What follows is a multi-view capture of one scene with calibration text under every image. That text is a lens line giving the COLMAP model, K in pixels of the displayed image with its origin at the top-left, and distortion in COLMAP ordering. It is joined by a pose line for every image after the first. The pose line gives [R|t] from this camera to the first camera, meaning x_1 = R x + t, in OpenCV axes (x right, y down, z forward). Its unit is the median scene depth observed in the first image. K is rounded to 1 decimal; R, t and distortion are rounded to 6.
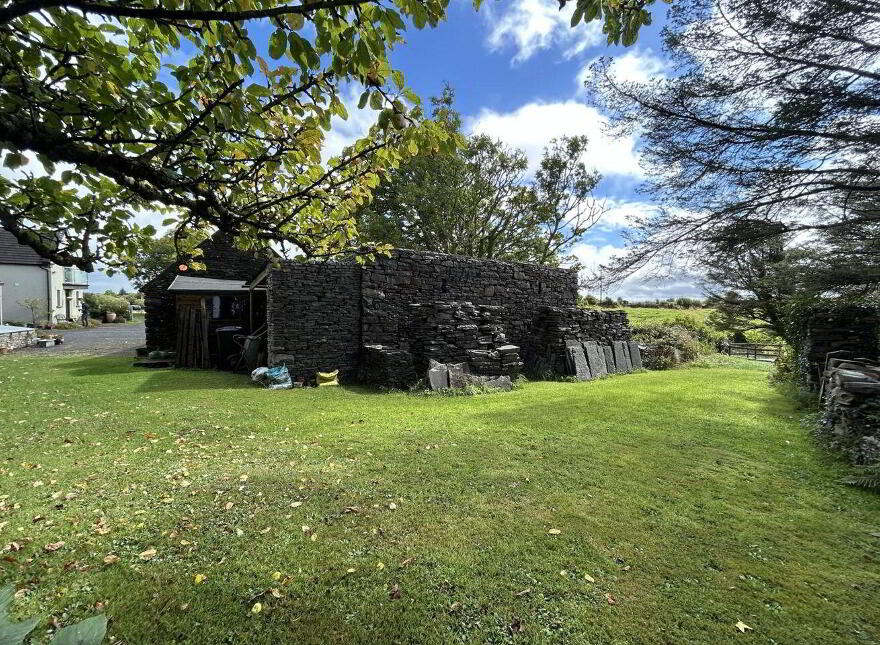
lens RADIAL K [[392.6, 0, 440.0], [0, 392.6, 322.5], [0, 0, 1]] dist [-0.001250, -0.000080]
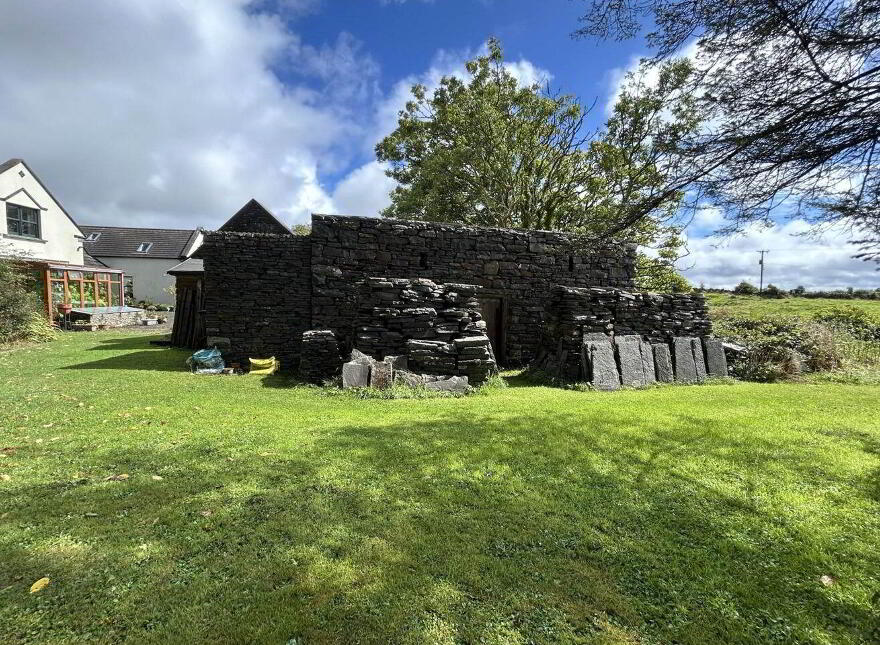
lens RADIAL K [[392.6, 0, 440.0], [0, 392.6, 322.5], [0, 0, 1]] dist [-0.001250, -0.000080]
pose [[0.949839, 0.024535, -0.311775, 0.334631], [-0.016803, 0.999482, 0.027463, 0.011998], [0.312287, -0.020847, 0.949759, 0.256954]]
